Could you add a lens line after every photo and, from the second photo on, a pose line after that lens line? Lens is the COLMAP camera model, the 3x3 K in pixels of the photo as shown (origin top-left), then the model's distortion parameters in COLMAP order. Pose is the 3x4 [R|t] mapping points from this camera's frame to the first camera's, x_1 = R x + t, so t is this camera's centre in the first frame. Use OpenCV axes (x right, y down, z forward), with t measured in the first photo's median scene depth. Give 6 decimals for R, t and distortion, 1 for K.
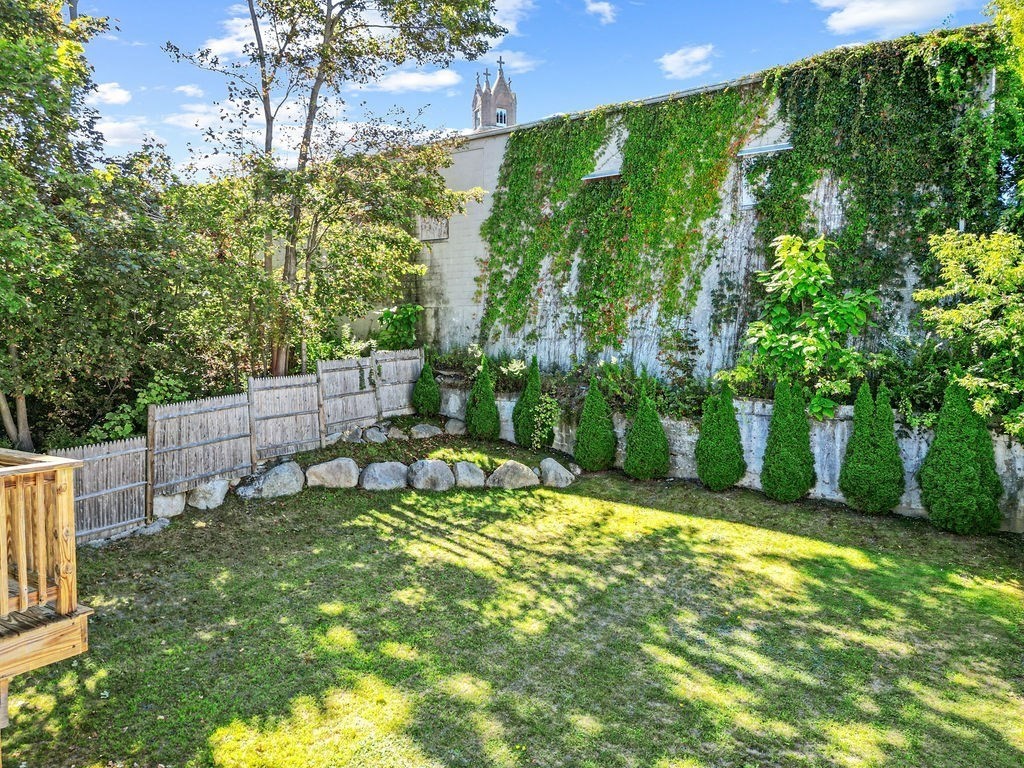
lens RADIAL K [[713.1, 0, 512.0], [0, 713.1, 384.0], [0, 0, 1]] dist [0.027713, -0.002567]
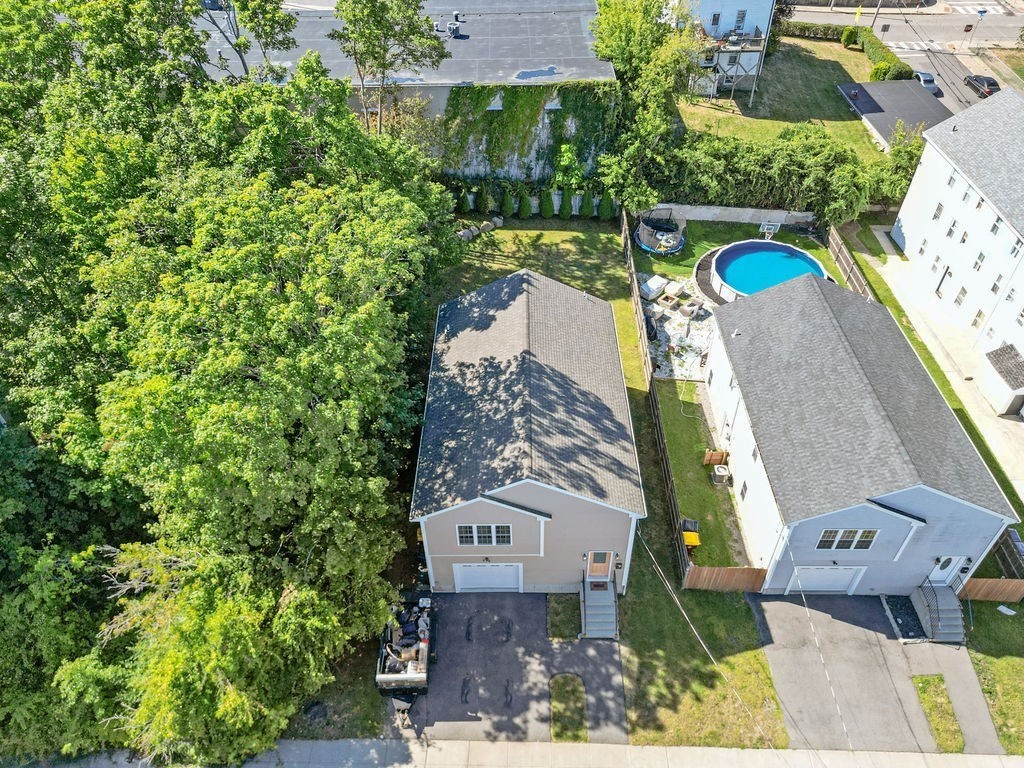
lens RADIAL K [[713.1, 0, 512.0], [0, 713.1, 384.0], [0, 0, 1]] dist [0.027713, -0.002567]
pose [[0.863921, -0.347784, 0.364261, -1.226640], [0.060434, 0.789638, 0.610589, -1.179169], [-0.499987, -0.505487, 0.703204, -1.536666]]
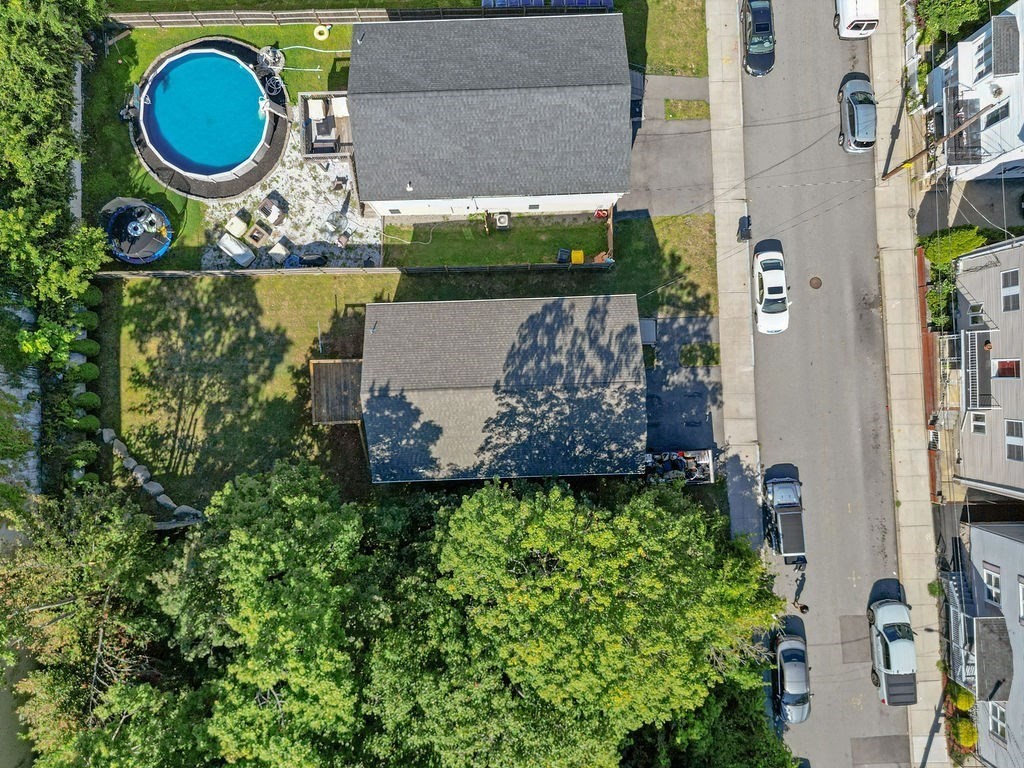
lens RADIAL K [[713.1, 0, 512.0], [0, 713.1, 384.0], [0, 0, 1]] dist [0.027713, -0.002567]
pose [[-0.538121, -0.842861, 0.003456, -0.515887], [0.087500, -0.051784, 0.994818, -2.108501], [-0.838314, 0.535635, 0.101616, -0.471966]]
